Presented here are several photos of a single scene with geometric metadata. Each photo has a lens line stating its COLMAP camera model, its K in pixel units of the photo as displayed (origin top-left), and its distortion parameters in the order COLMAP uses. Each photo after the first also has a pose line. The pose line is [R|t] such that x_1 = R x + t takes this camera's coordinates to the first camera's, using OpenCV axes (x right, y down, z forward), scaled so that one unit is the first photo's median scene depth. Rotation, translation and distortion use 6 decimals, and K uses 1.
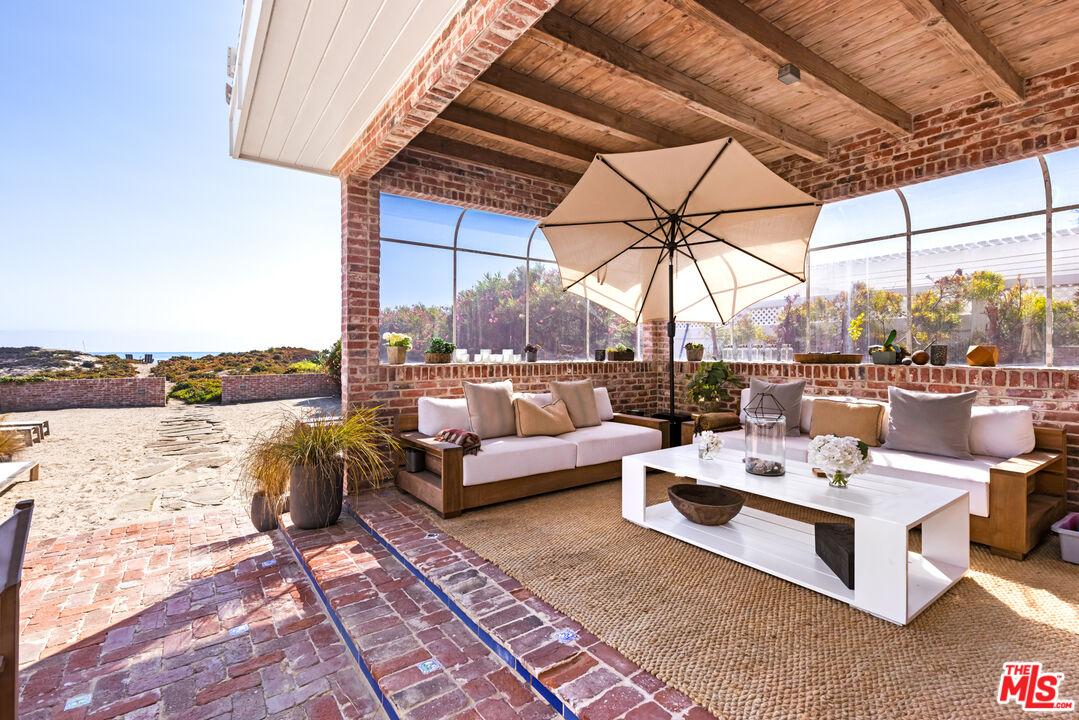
lens RADIAL K [[501.4, 0, 536.3], [0, 501.4, 355.1], [0, 0, 1]] dist [0.001900, 0.000224]
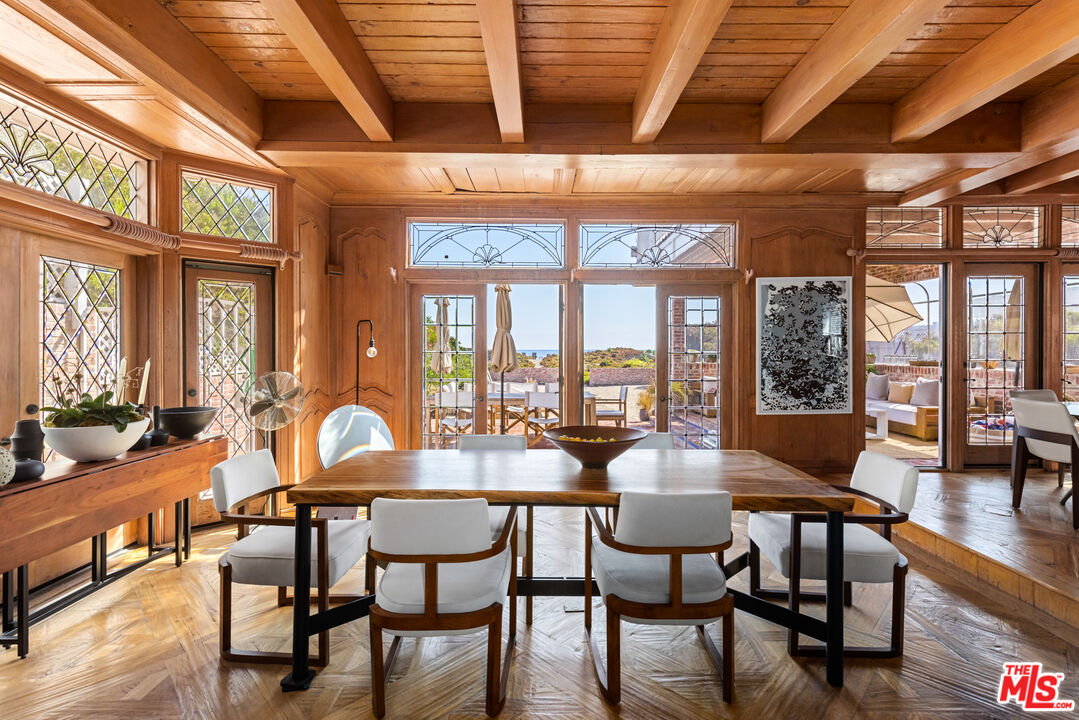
lens RADIAL K [[455.3, 0, 540.1], [0, 455.3, 355.1], [0, 0, 1]] dist [0.001661, 0.000092]
pose [[0.809213, 0.009805, -0.587434, 0.040669], [-0.008221, 0.999952, 0.005367, -0.002310], [0.587458, 0.000486, 0.809254, -0.118771]]
